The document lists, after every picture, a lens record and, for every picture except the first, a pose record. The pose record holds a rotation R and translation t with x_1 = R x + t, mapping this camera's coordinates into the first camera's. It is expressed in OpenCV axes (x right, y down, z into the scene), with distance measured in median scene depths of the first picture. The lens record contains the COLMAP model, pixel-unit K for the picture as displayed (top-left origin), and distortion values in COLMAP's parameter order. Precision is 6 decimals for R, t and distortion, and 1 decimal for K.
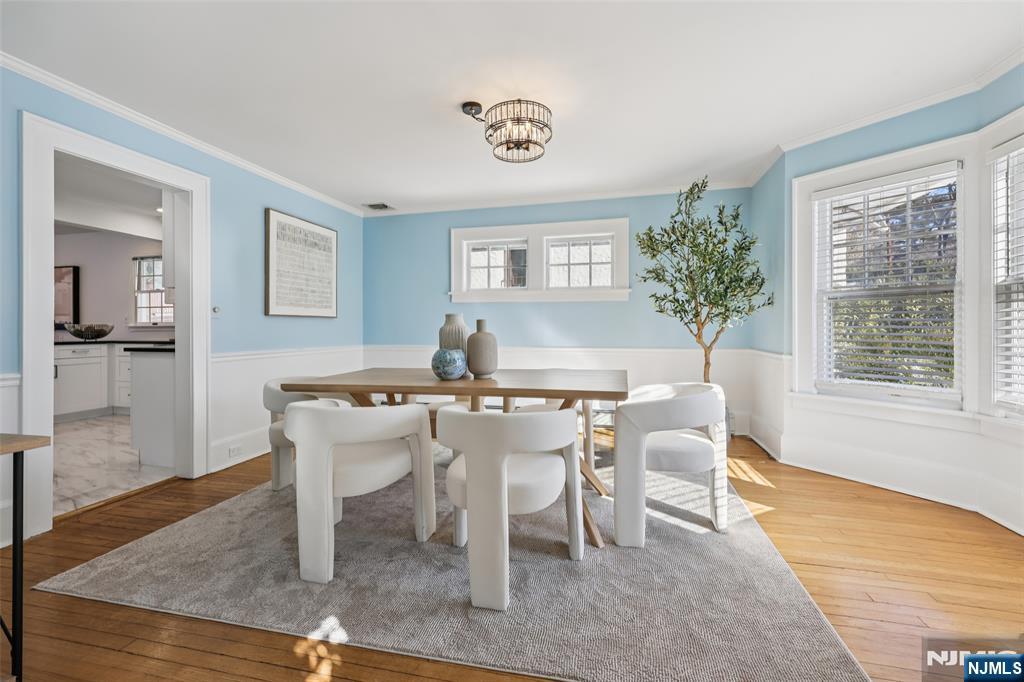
lens RADIAL K [[413.3, 0, 514.3], [0, 413.3, 332.6], [0, 0, 1]] dist [0.001502, 0.000102]
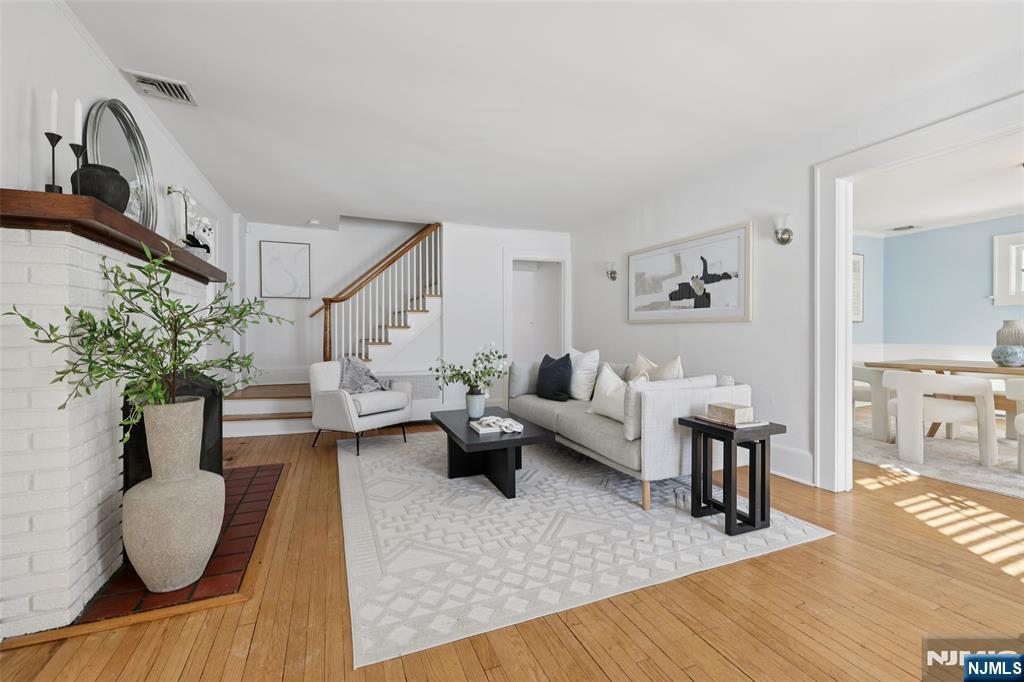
lens RADIAL K [[437.8, 0, 511.3], [0, 437.8, 334.1], [0, 0, 1]] dist [0.000465, 0.000032]
pose [[0.591691, 0.008077, -0.806124, 0.023003], [-0.006448, 0.999965, 0.005286, 0.002133], [0.806139, 0.002070, 0.591723, -0.666401]]
